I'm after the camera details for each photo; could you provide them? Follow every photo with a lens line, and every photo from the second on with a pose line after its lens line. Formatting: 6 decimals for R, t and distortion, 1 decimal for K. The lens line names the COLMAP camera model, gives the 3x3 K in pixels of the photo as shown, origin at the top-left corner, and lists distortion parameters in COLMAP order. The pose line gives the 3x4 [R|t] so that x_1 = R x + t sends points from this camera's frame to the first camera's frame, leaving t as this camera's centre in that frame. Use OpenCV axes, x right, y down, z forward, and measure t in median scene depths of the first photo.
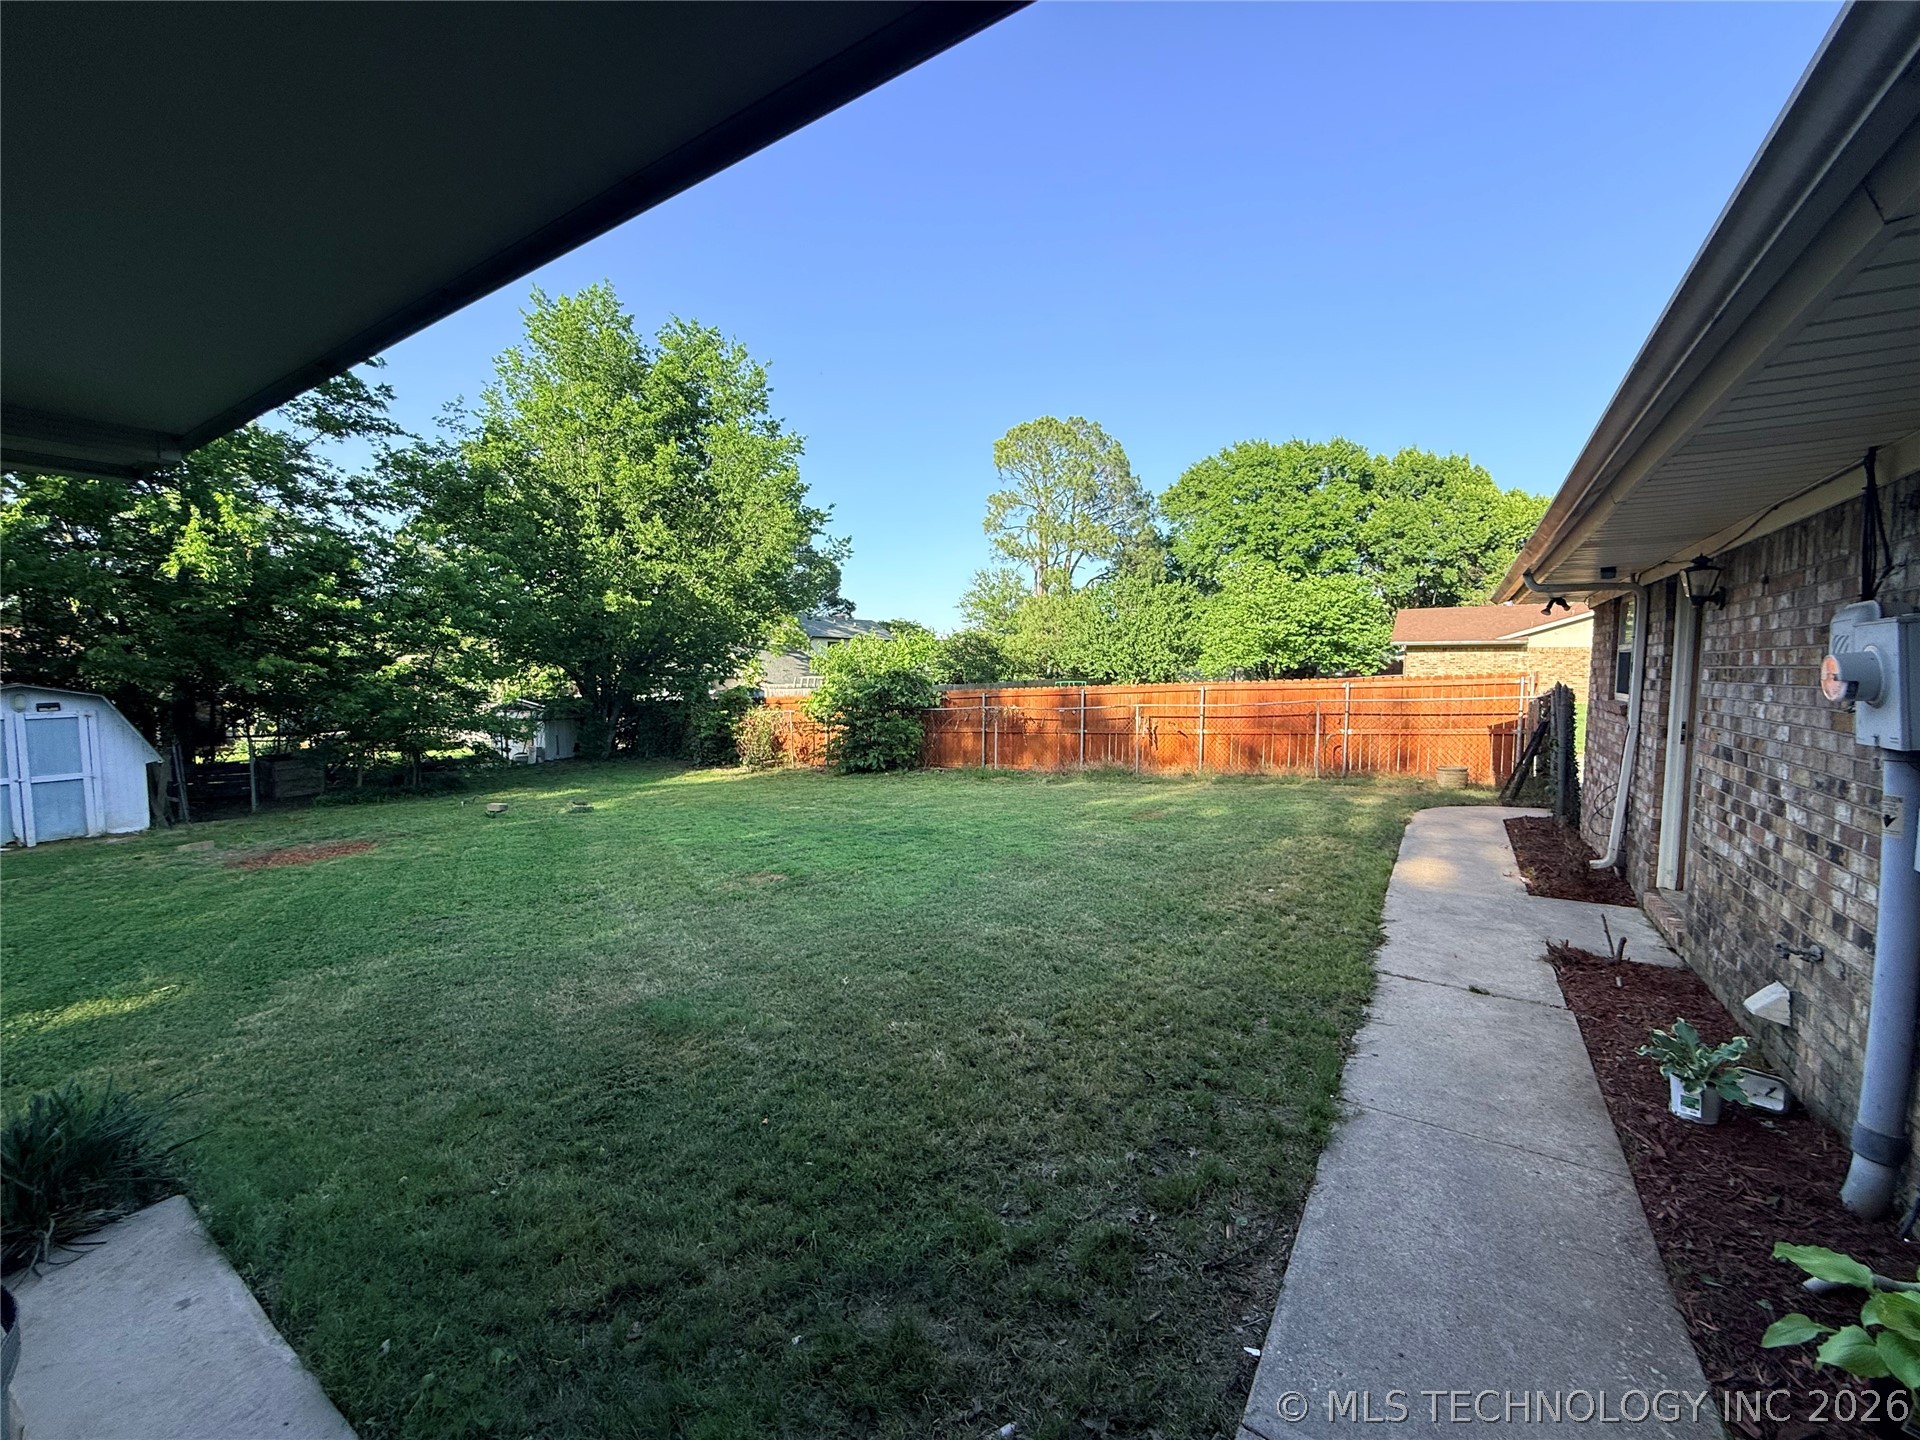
lens RADIAL K [[762.3, 0, 951.1], [0, 762.3, 717.8], [0, 0, 1]] dist [-0.001137, -0.000660]
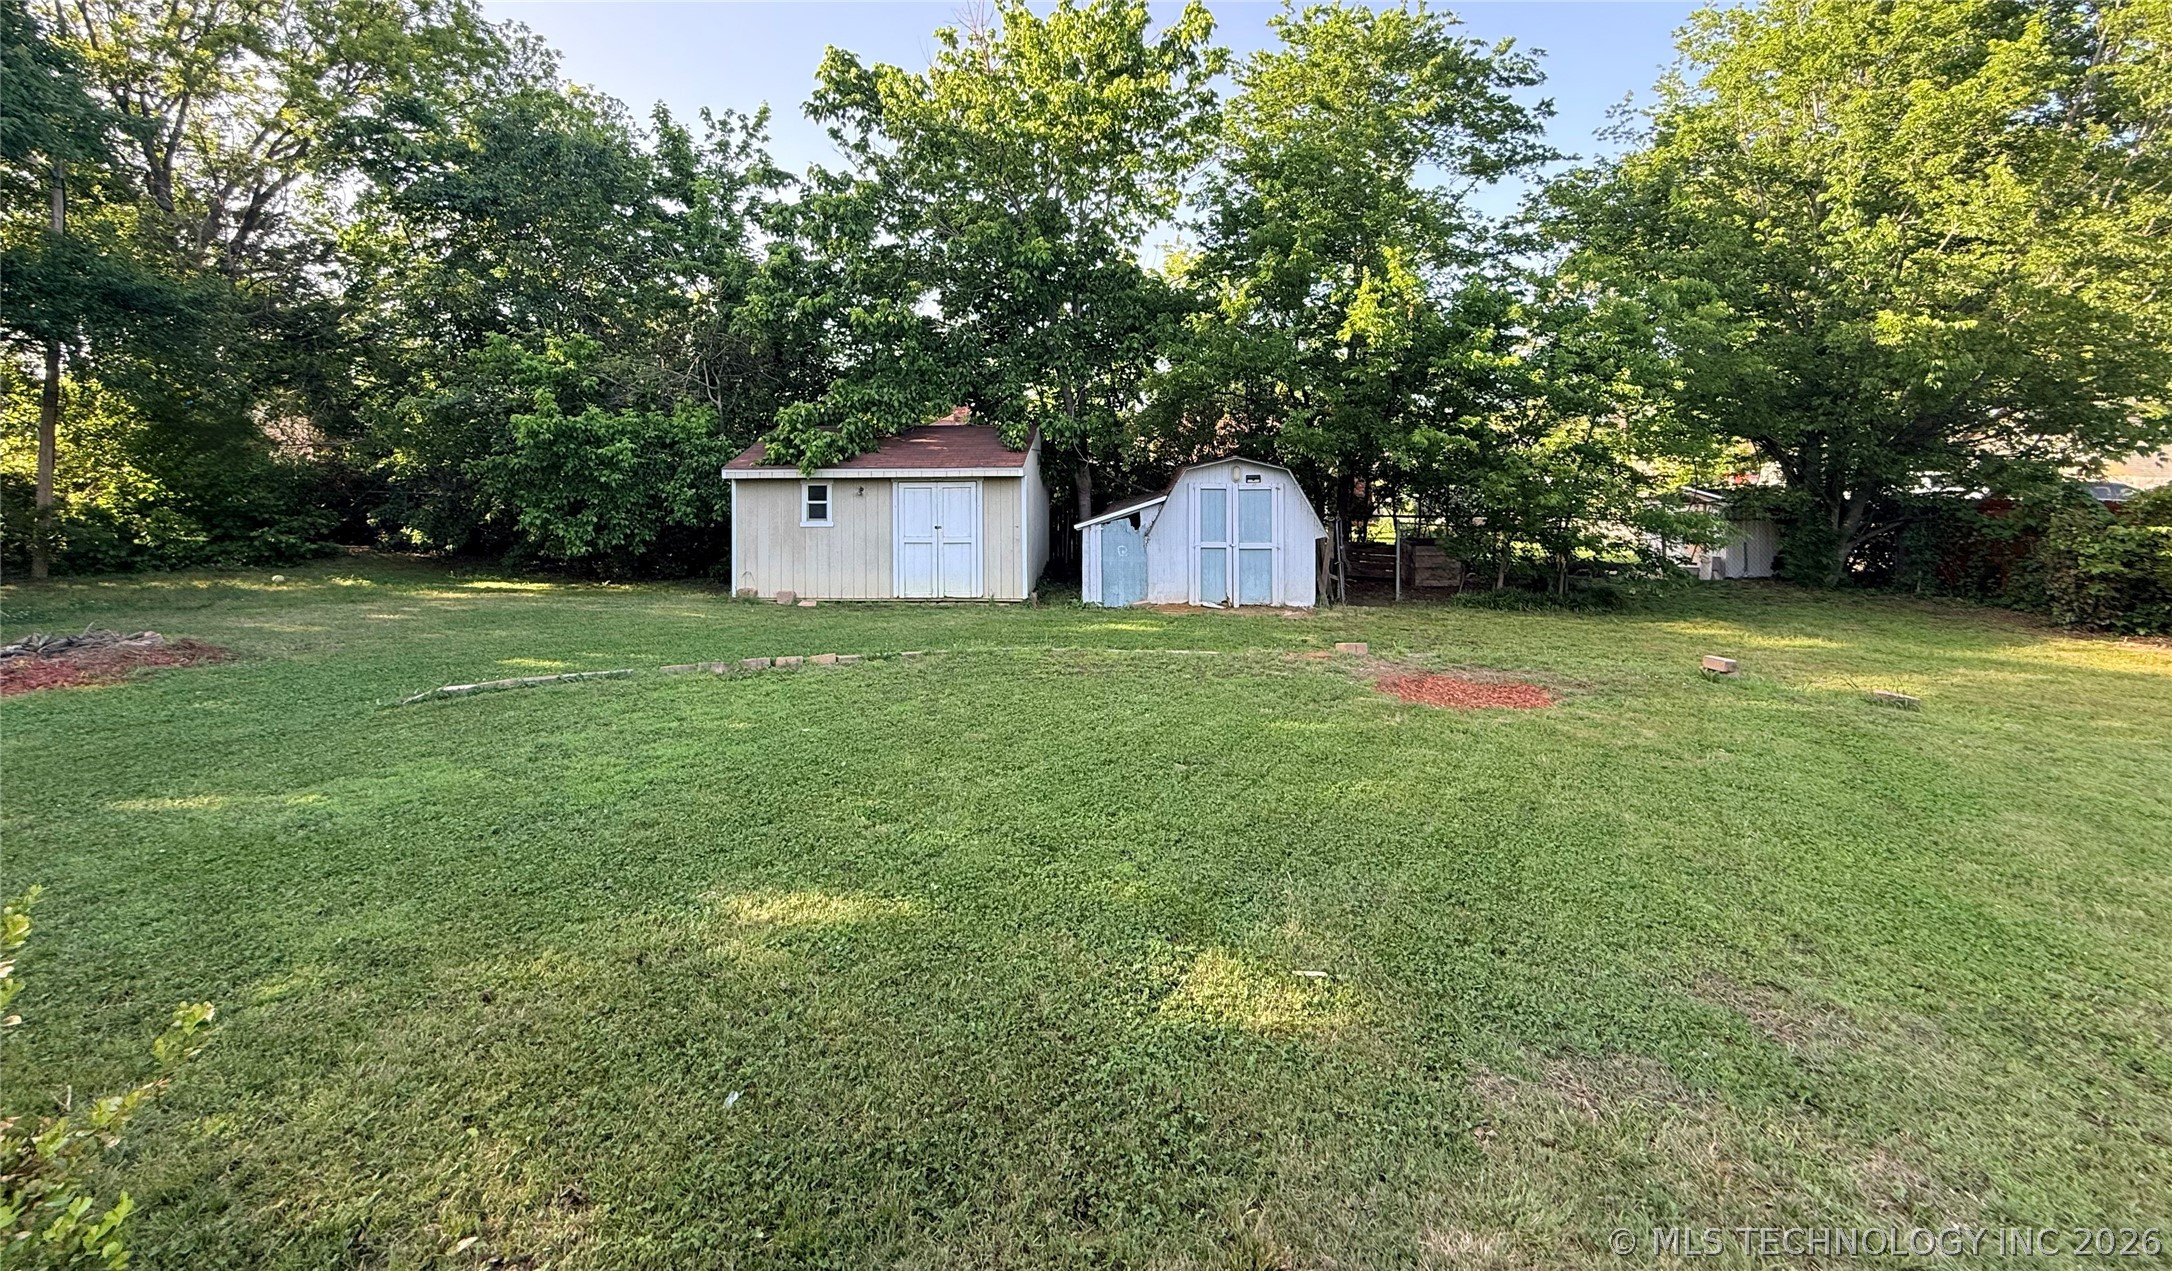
lens RADIAL K [[856.2, 0, 1087.2], [0, 856.2, 454.9], [0, 0, 1]] dist [-0.000211, 0.000292]
pose [[0.470677, 0.003986, -0.882297, -0.154277], [-0.056662, 0.998062, -0.025718, -0.002315], [0.880485, 0.062097, 0.469990, 0.148578]]
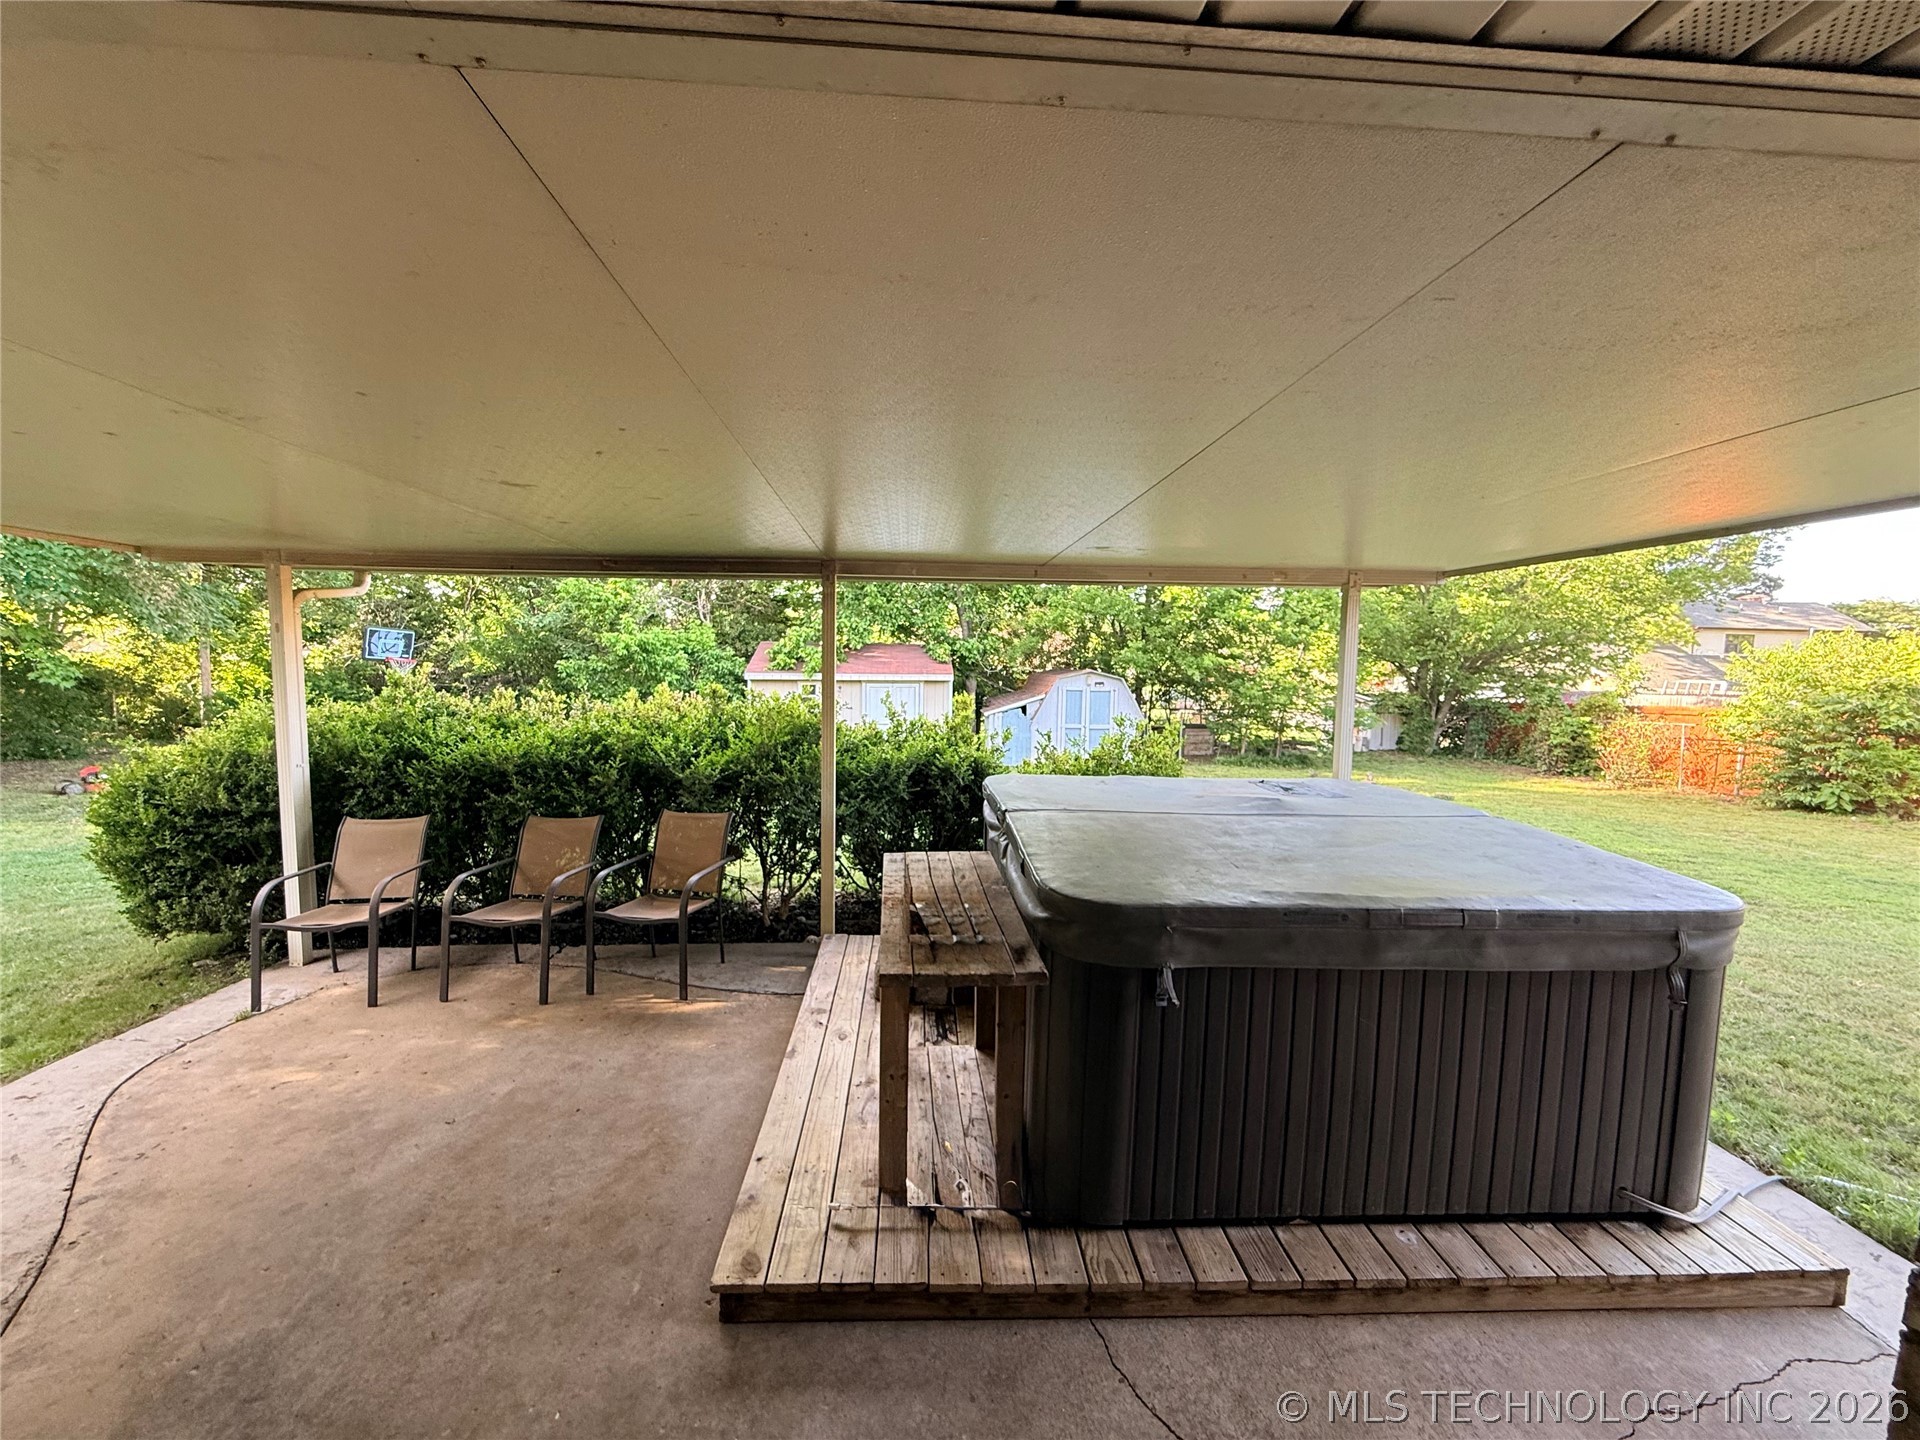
lens RADIAL K [[762.3, 0, 951.1], [0, 762.3, 717.8], [0, 0, 1]] dist [-0.001137, -0.000660]
pose [[0.590120, 0.080258, -0.803317, -0.015714], [-0.071393, 0.996336, 0.047097, 0.002720], [0.804153, 0.029558, 0.593687, -0.173012]]
